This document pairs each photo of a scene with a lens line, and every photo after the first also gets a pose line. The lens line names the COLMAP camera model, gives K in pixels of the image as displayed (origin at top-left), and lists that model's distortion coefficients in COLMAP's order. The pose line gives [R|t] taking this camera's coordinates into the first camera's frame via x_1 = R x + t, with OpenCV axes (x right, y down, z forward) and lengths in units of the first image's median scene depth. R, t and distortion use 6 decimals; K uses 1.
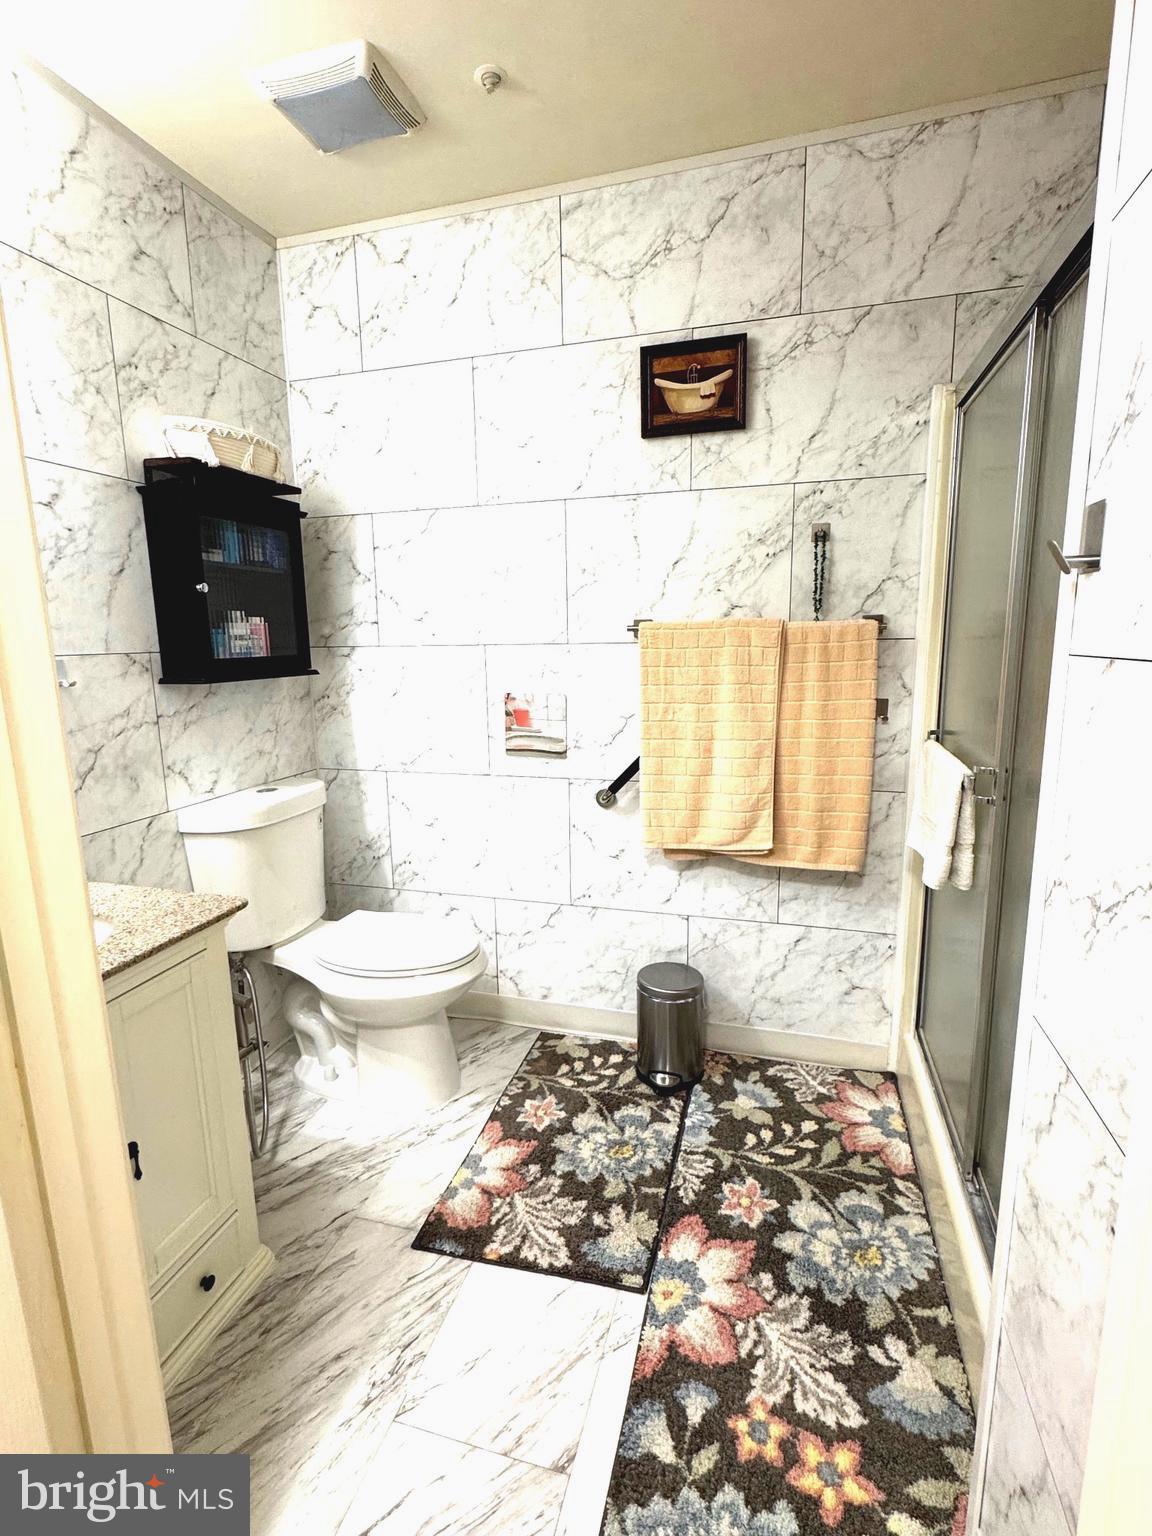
lens RADIAL K [[732.5, 0, 576.0], [0, 732.5, 768.0], [0, 0, 1]] dist [-0.001332, 0.000128]
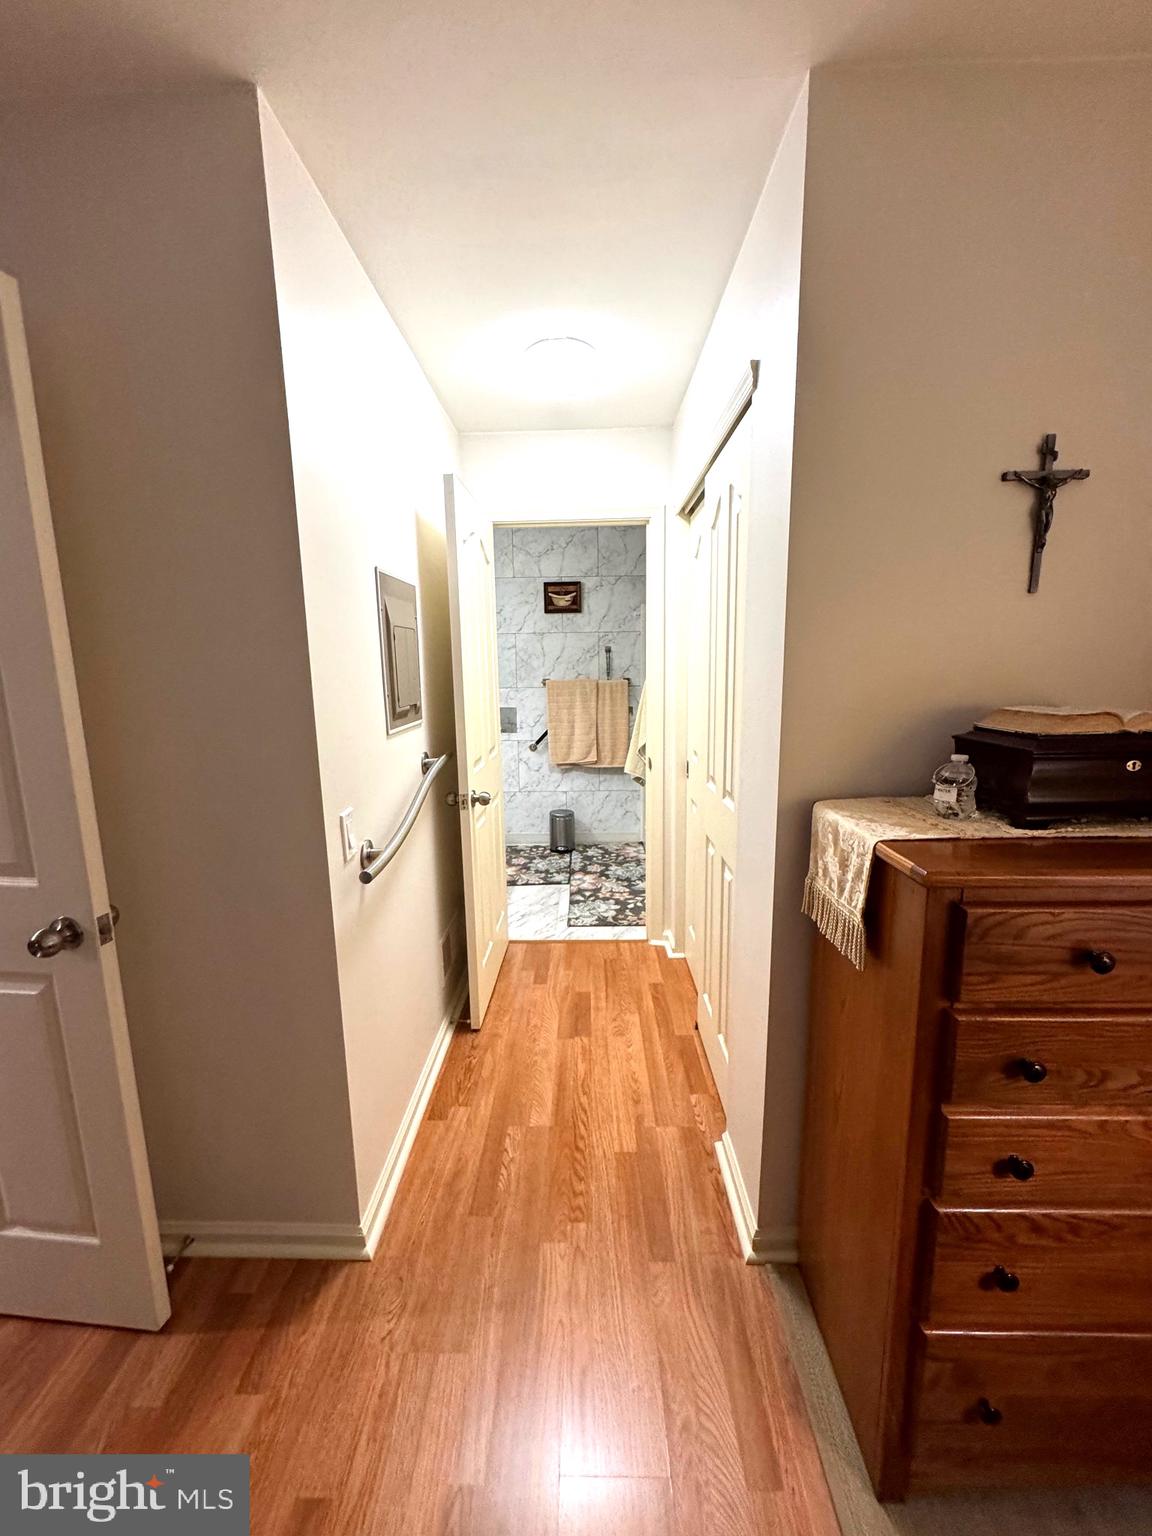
lens RADIAL K [[615.0, 0, 576.0], [0, 615.0, 768.0], [0, 0, 1]] dist [-0.002158, 0.000143]
pose [[0.964770, -0.040906, 0.259895, -0.444724], [0.045410, 0.998904, -0.011349, 0.171046], [-0.259146, 0.022751, 0.965570, -1.321440]]
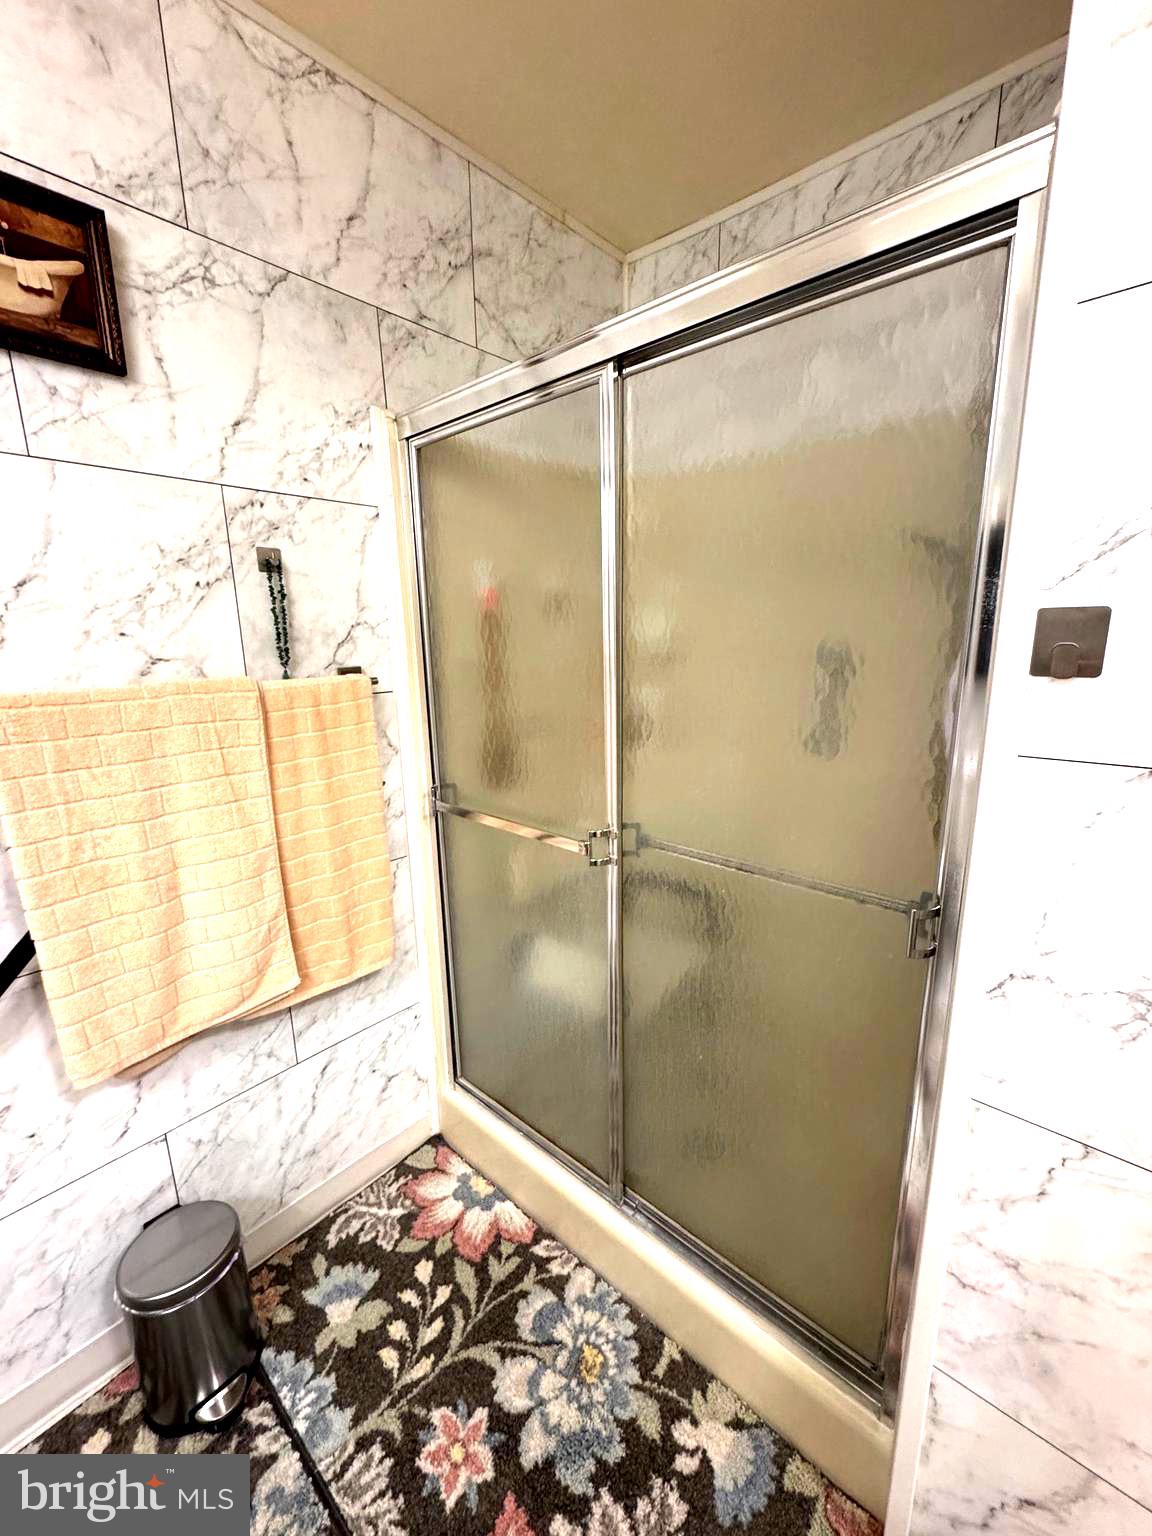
lens RADIAL K [[615.0, 0, 576.0], [0, 615.0, 768.0], [0, 0, 1]] dist [-0.002158, 0.000143]
pose [[0.435011, -0.185686, 0.881071, -0.125907], [0.173186, 0.977490, 0.120499, -0.137571], [-0.883613, 0.100171, 0.457377, 0.465073]]
